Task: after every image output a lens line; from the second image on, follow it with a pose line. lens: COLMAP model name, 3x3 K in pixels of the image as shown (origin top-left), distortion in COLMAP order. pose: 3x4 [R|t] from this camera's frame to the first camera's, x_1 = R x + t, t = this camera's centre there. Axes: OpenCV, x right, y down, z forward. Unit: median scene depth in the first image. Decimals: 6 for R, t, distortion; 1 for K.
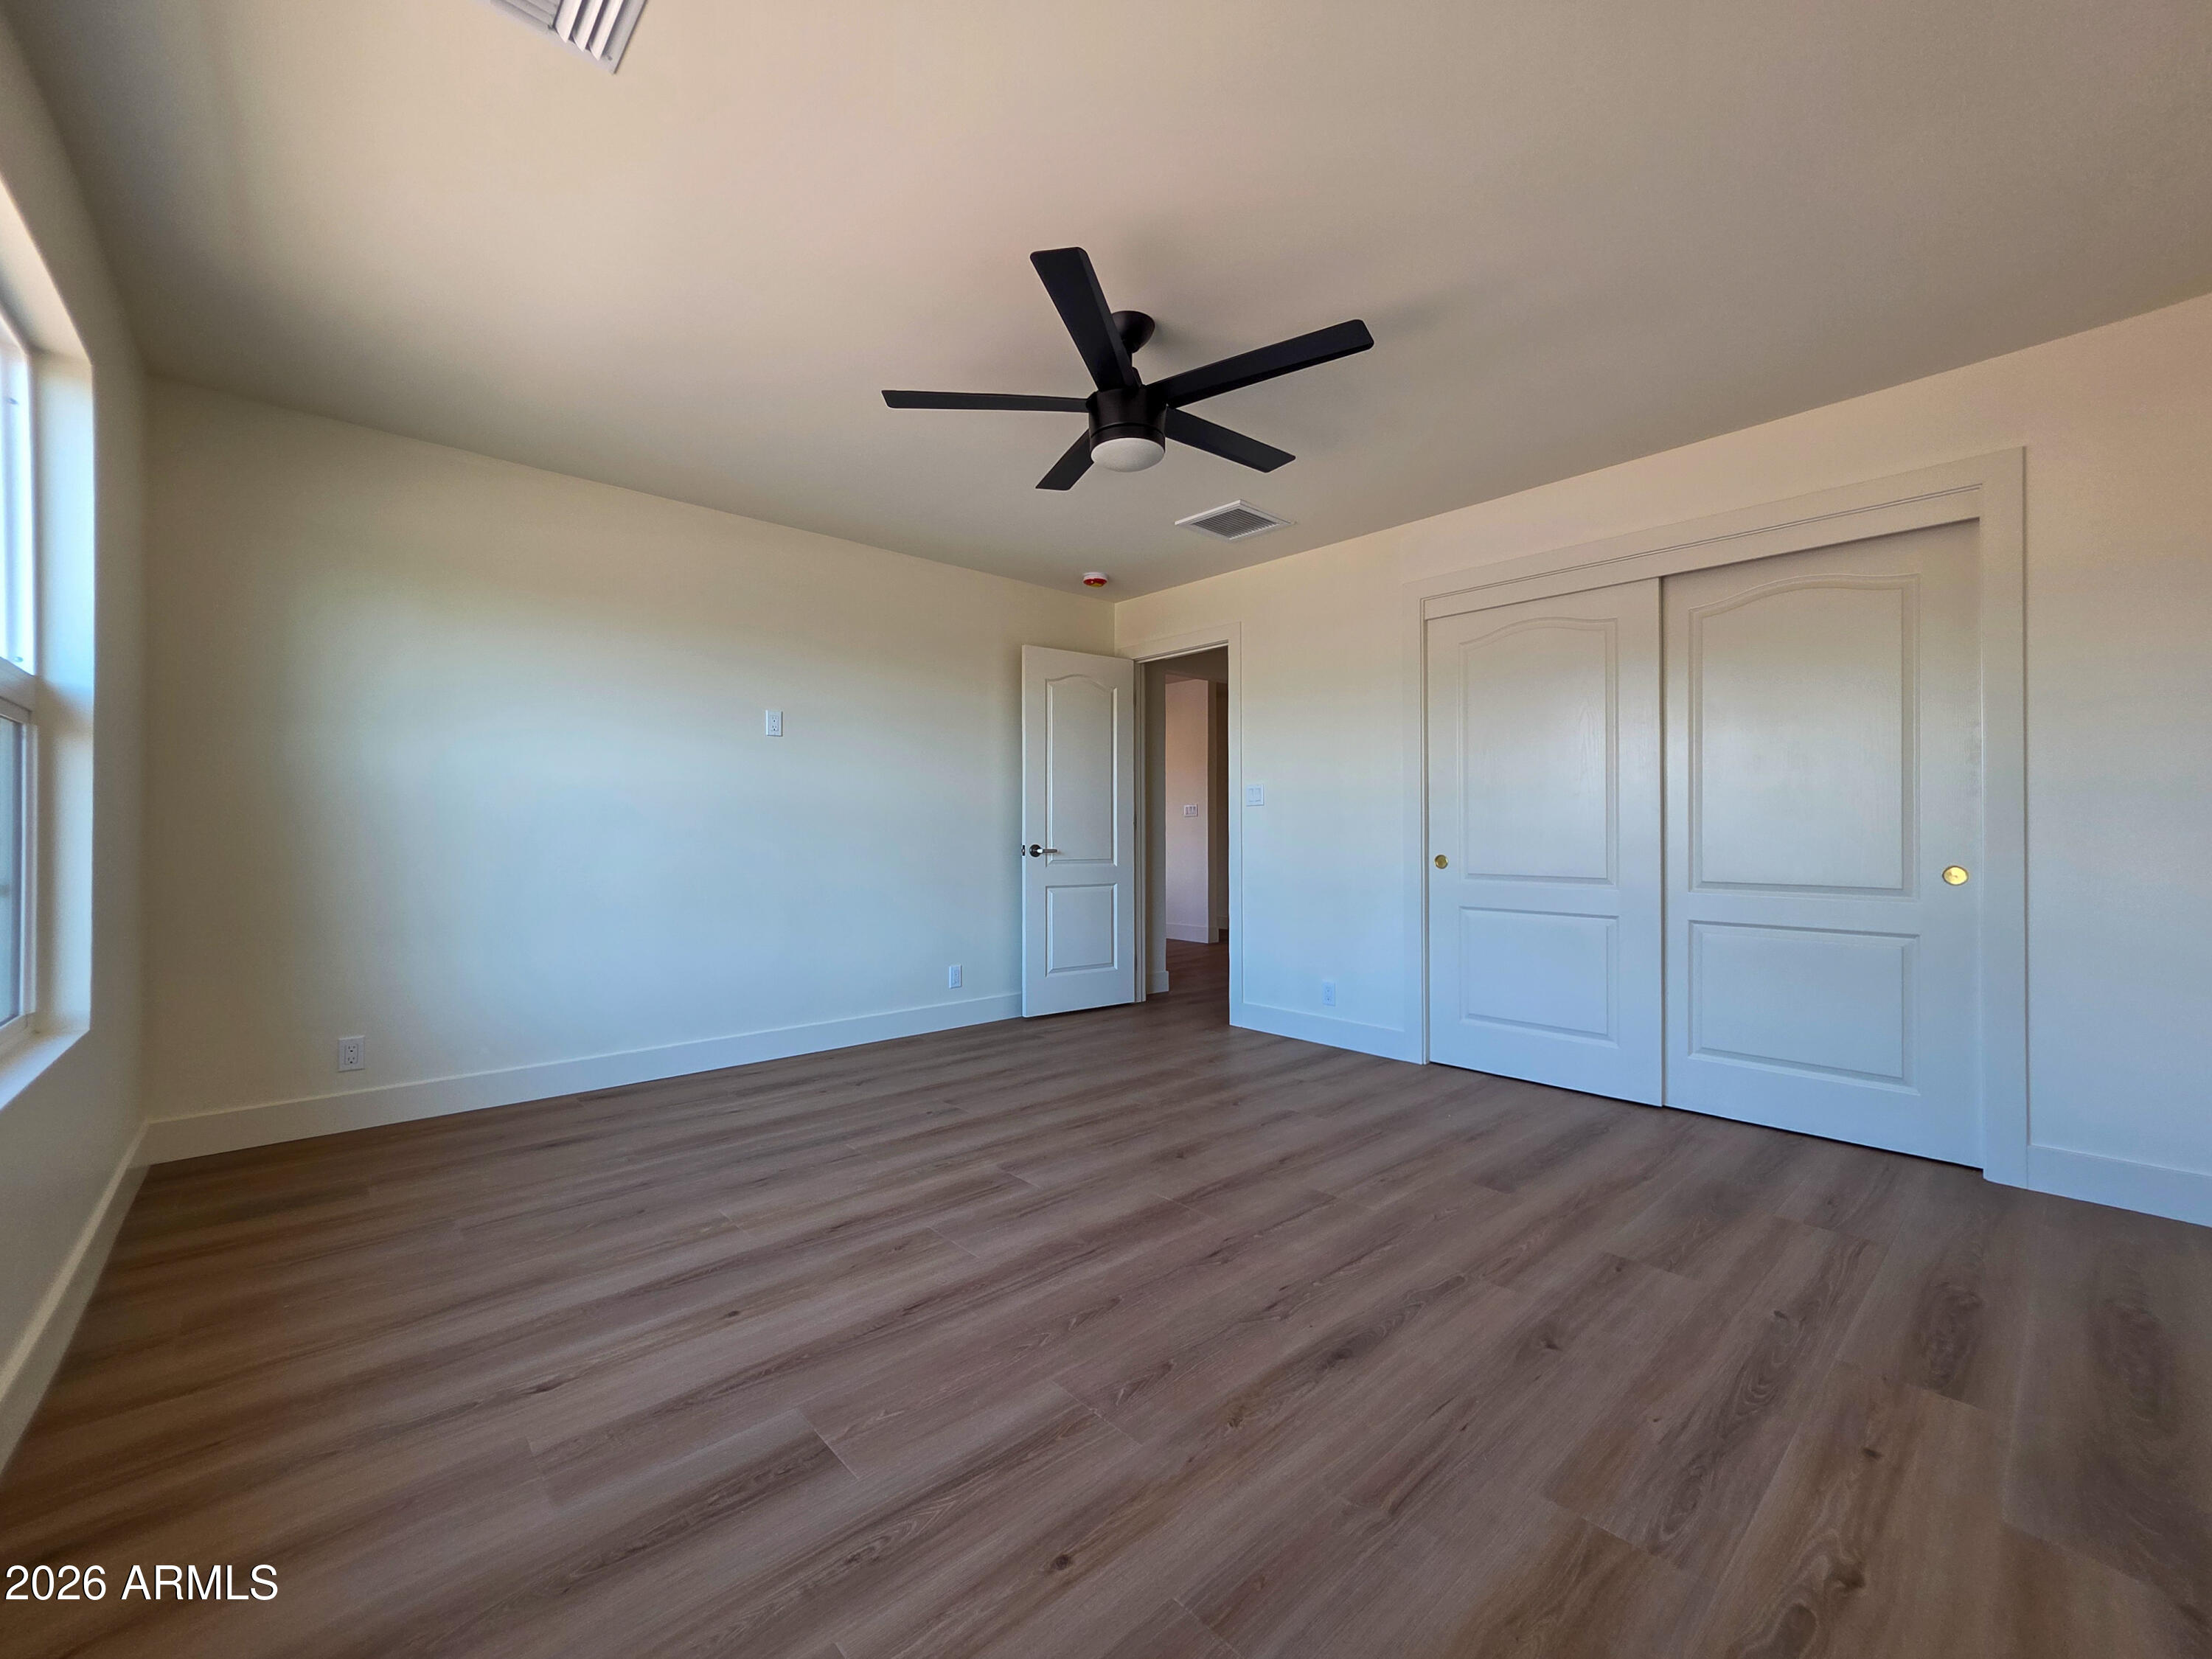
lens RADIAL K [[895.8, 0, 1109.3], [0, 895.8, 831.0], [0, 0, 1]] dist [-0.001423, -0.000068]
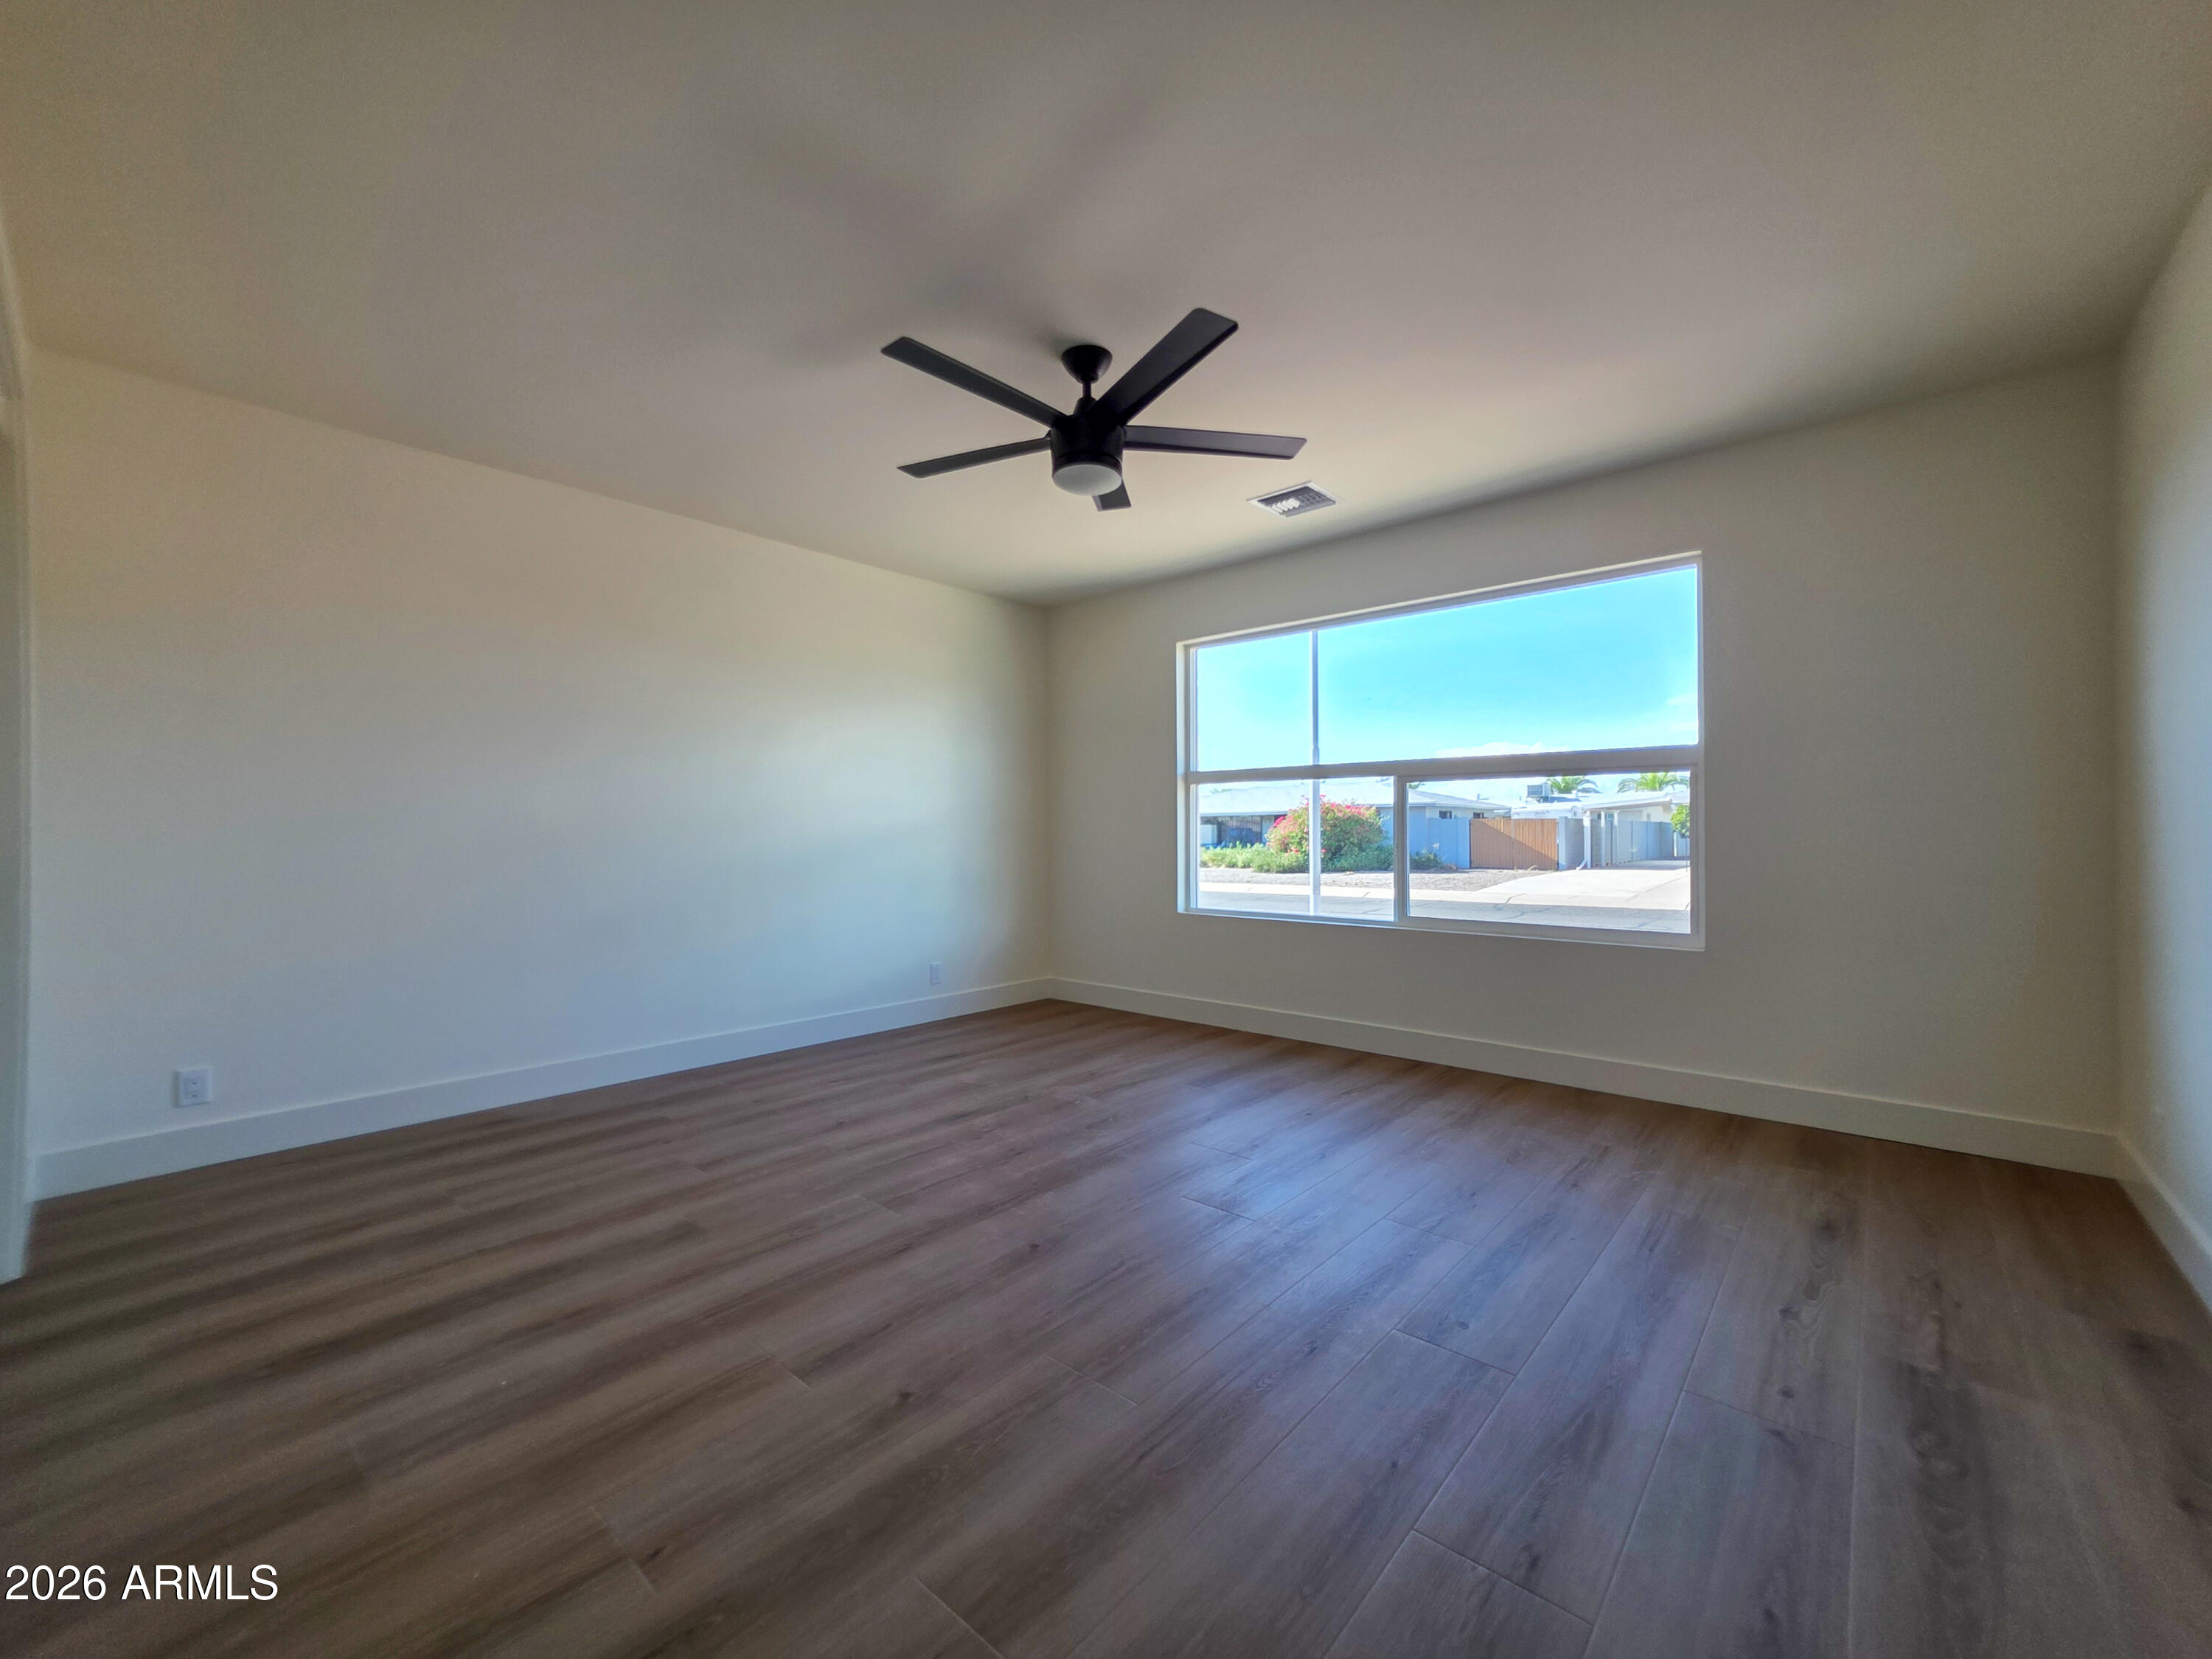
lens RADIAL K [[895.8, 0, 1108.4], [0, 895.8, 835.0], [0, 0, 1]] dist [-0.001423, -0.000068]
pose [[-0.993791, 0.002360, -0.111240, 0.124236], [0.002612, 0.999994, -0.002121, 0.004536], [0.111234, -0.002399, -0.993791, 2.189744]]
